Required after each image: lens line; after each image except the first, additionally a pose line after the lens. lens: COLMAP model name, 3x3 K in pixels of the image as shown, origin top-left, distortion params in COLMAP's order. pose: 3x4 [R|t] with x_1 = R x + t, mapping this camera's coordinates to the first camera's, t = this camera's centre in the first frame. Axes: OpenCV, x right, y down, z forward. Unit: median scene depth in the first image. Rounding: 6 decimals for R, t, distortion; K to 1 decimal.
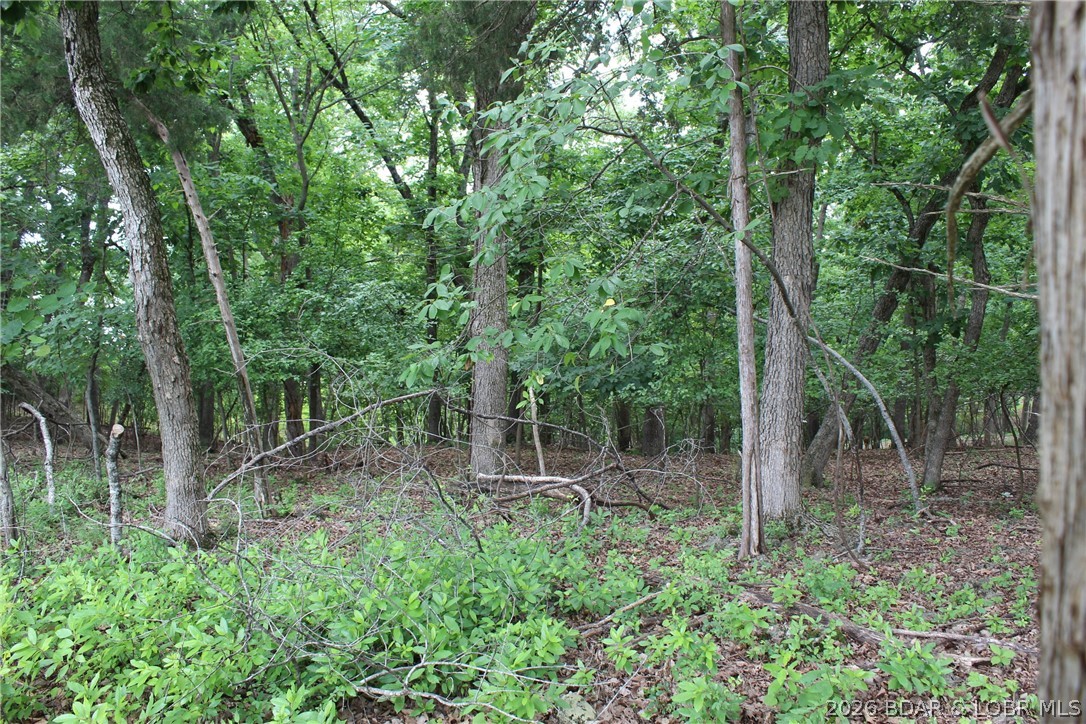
lens RADIAL K [[900.4, 0, 537.5], [0, 900.4, 355.5], [0, 0, 1]] dist [-0.165261, 0.144381]
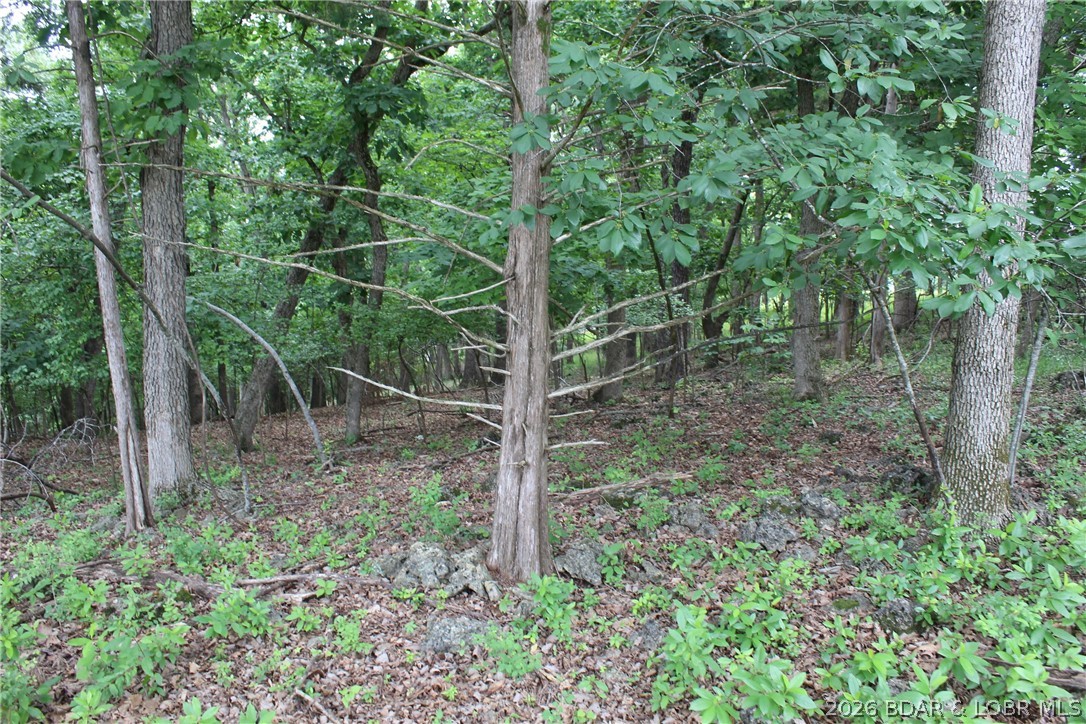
lens RADIAL K [[900.4, 0, 537.5], [0, 900.4, 355.5], [0, 0, 1]] dist [-0.165261, 0.144381]
pose [[0.836684, -0.079952, 0.541819, 0.100860], [0.058033, 0.996660, 0.057454, 0.000271], [-0.544603, -0.016627, 0.838529, -0.058909]]
